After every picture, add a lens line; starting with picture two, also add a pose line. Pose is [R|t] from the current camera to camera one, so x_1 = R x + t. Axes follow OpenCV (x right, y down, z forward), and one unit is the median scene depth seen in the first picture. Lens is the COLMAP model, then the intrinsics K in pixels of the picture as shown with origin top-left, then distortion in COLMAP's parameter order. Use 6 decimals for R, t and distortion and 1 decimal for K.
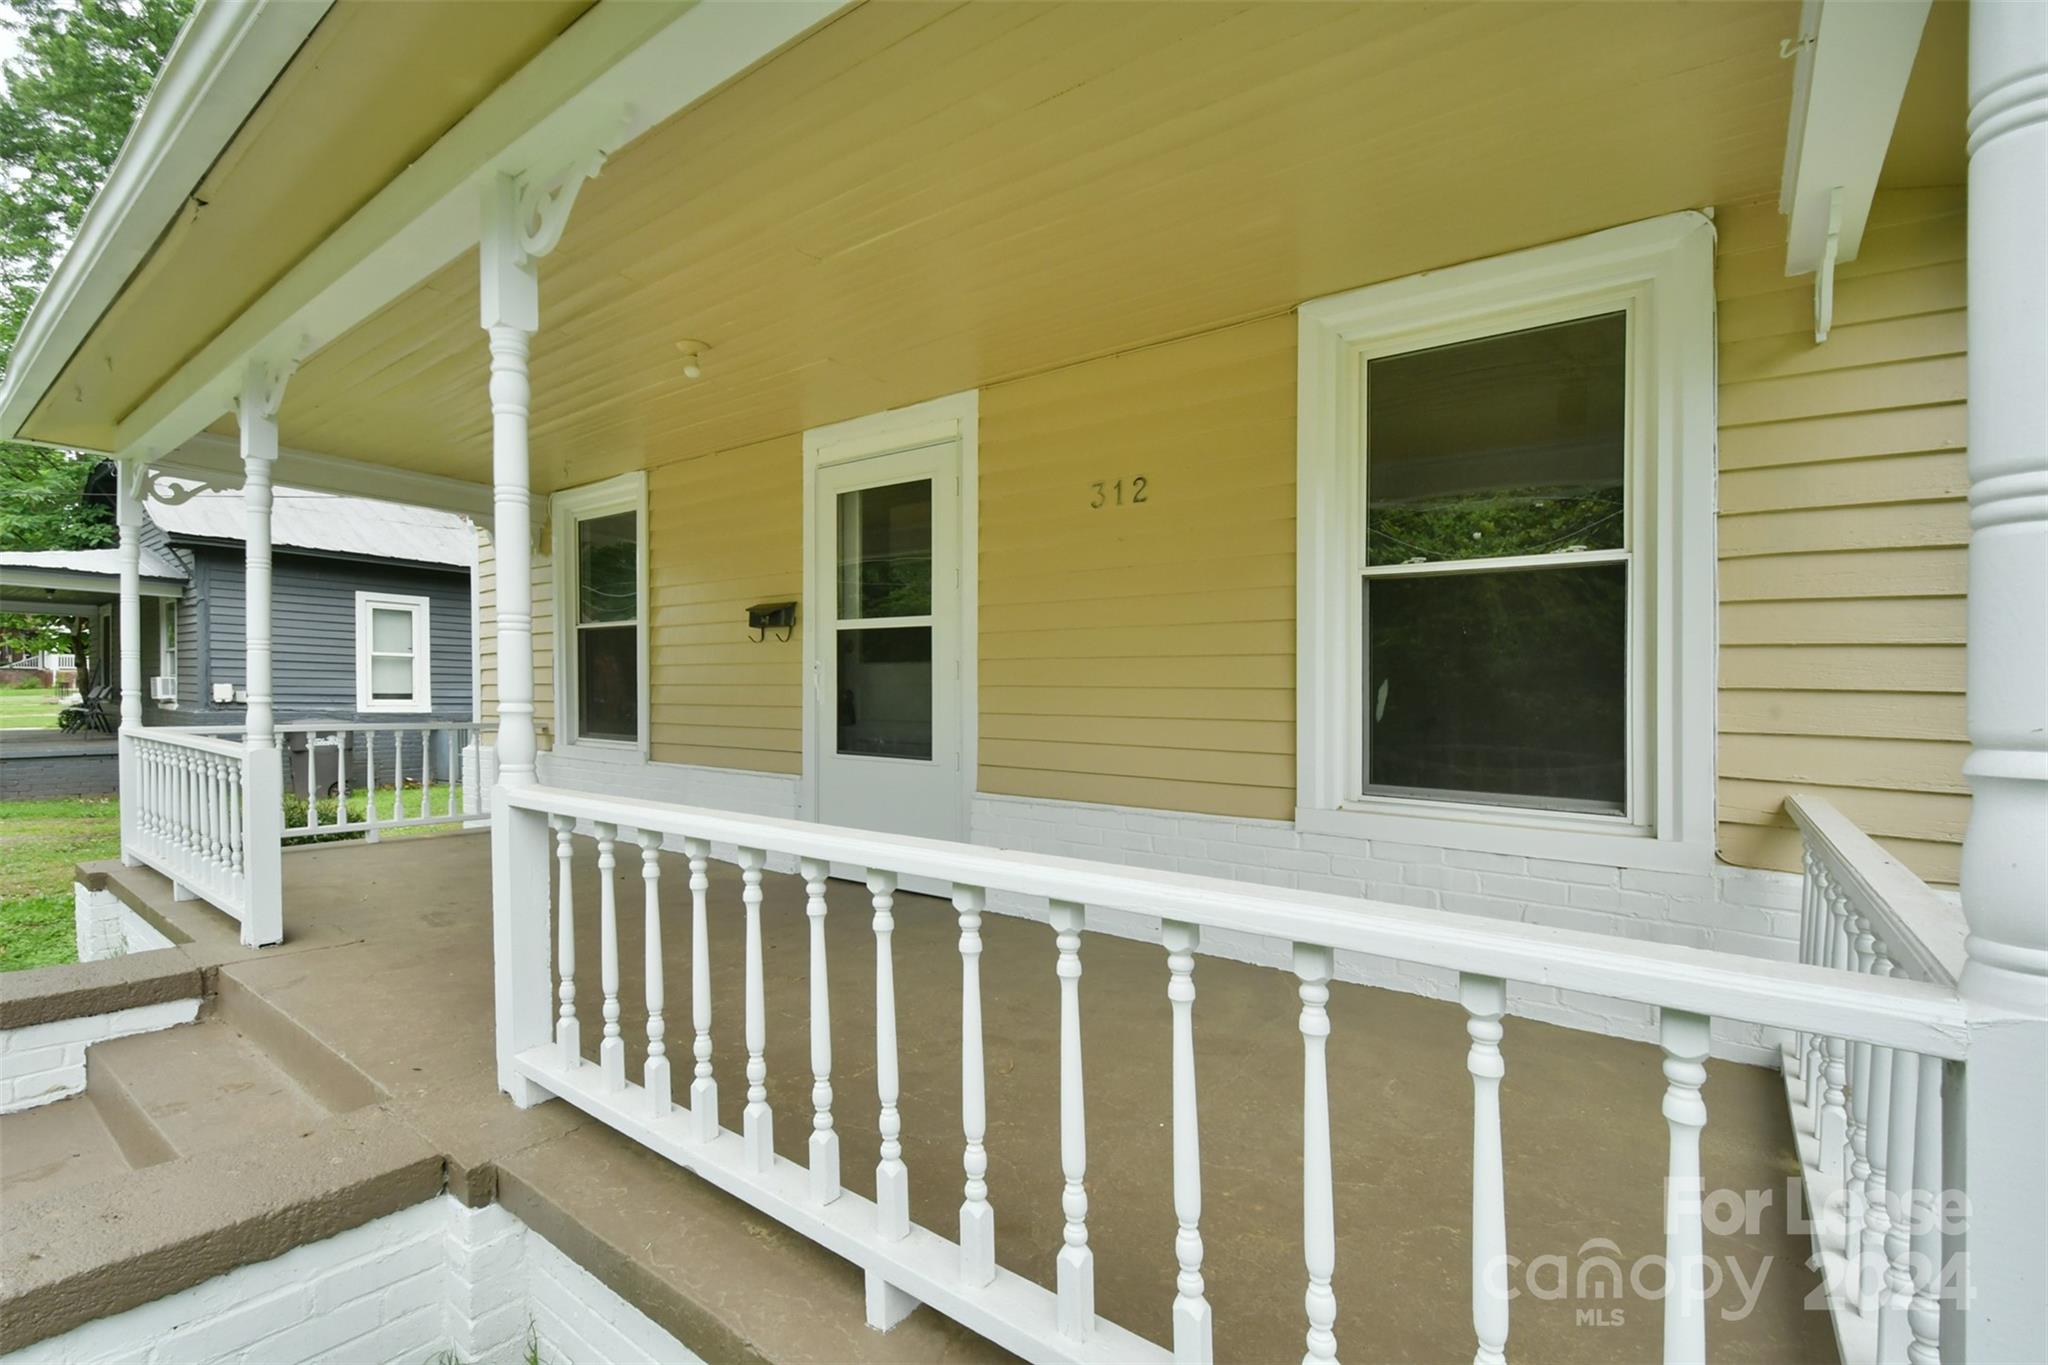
lens RADIAL K [[906.1, 0, 1024.0], [0, 906.1, 682.5], [0, 0, 1]] dist [-0.026718, -0.000580]
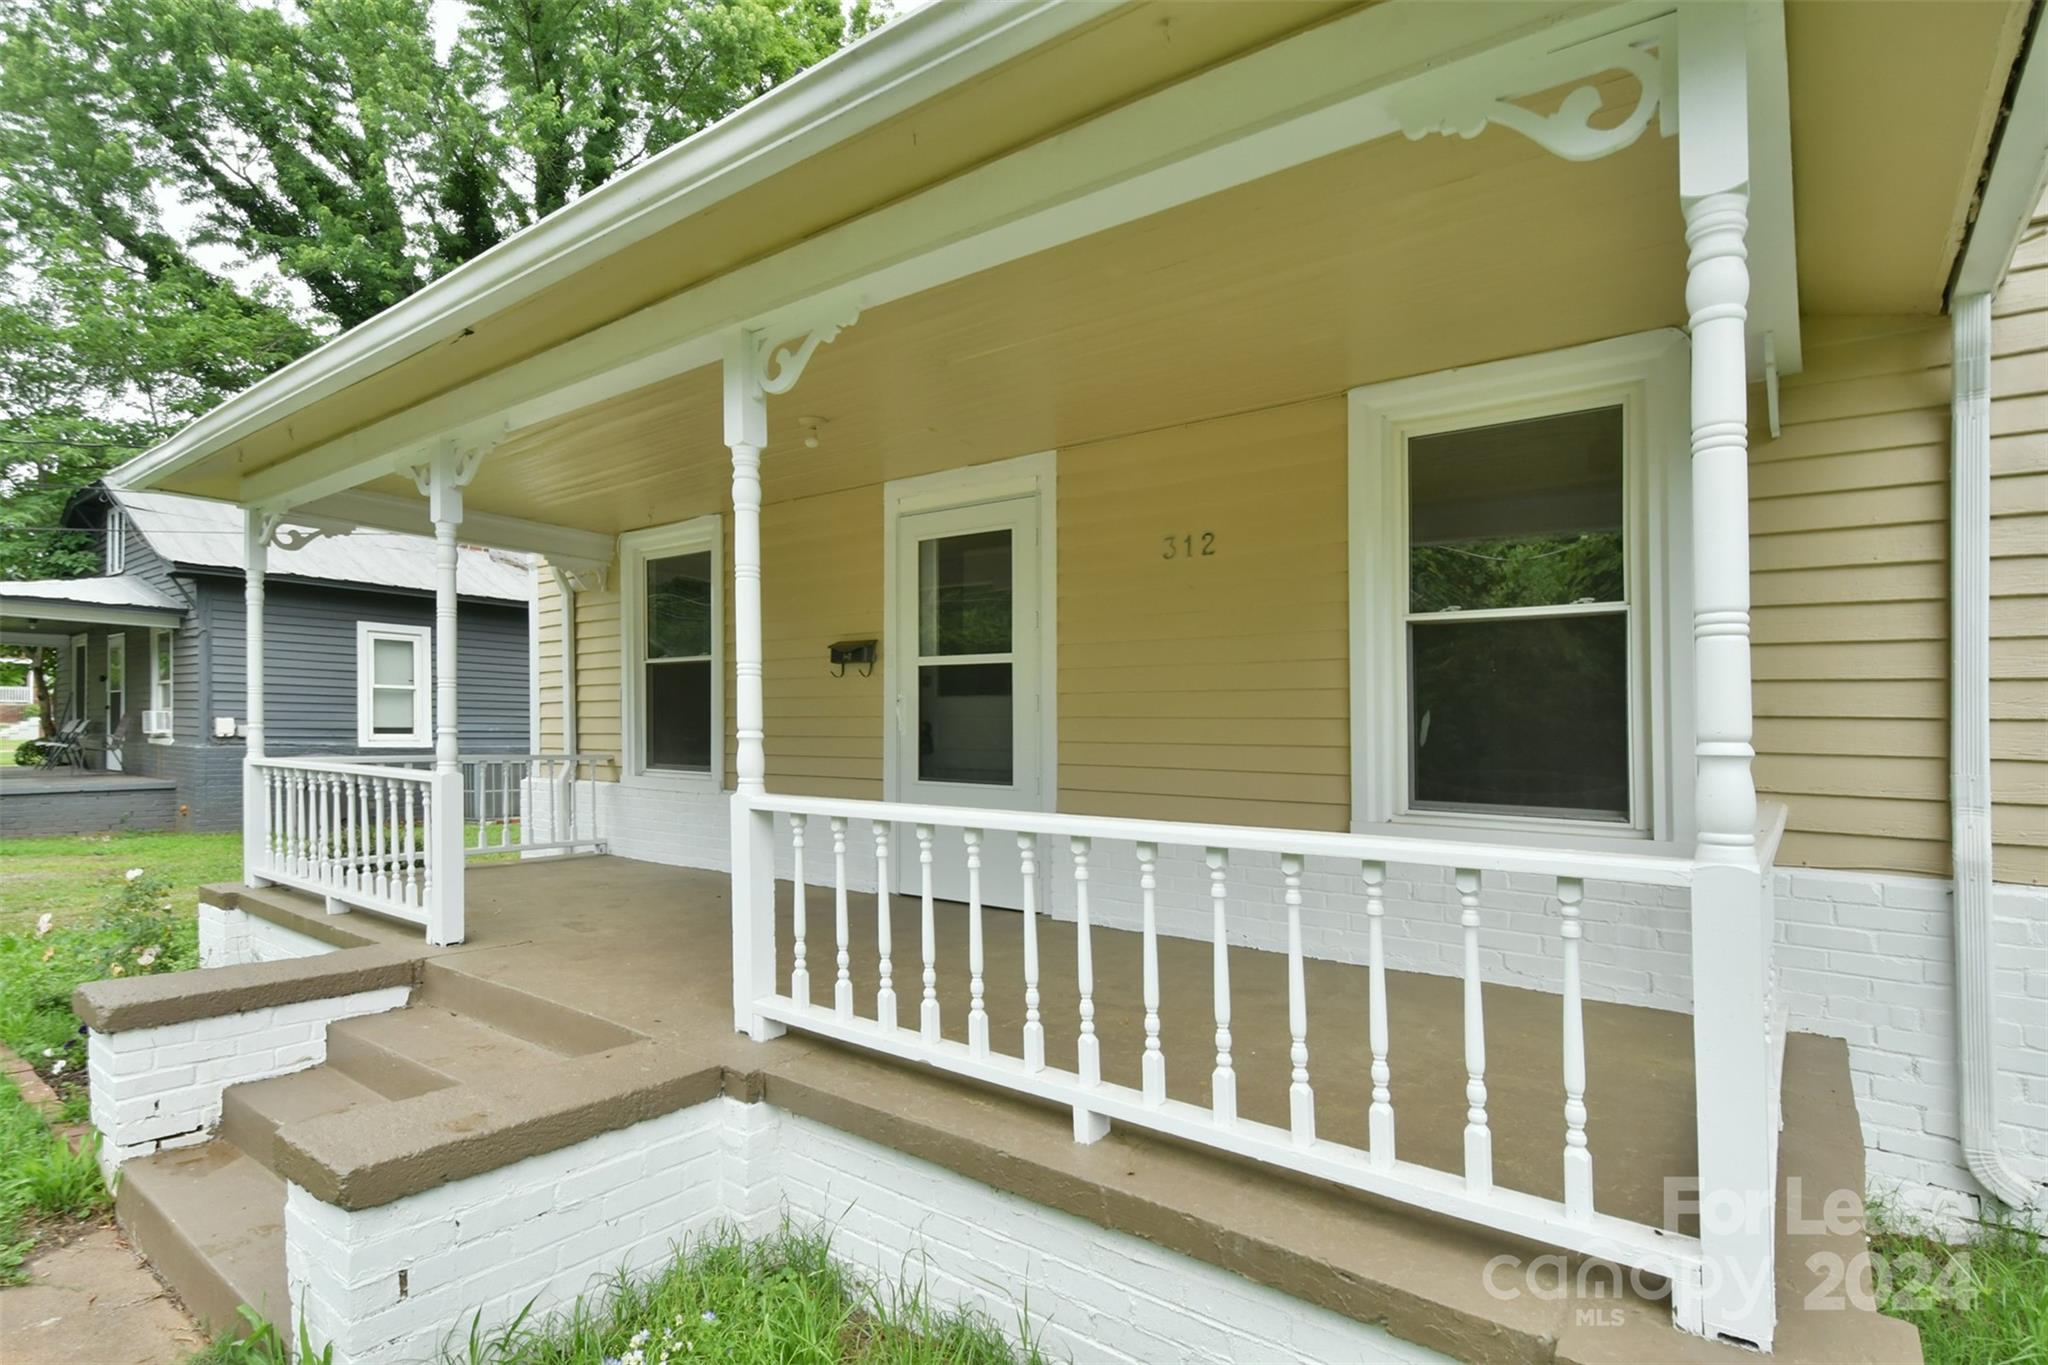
lens RADIAL K [[1033.3, 0, 995.3], [0, 1033.3, 679.3], [0, 0, 1]] dist [-0.019106, -0.000354]
pose [[0.999558, -0.003955, -0.029481, -0.086118], [0.002949, 0.999415, -0.034070, 0.000345], [0.029599, 0.033968, 0.998985, -0.252663]]
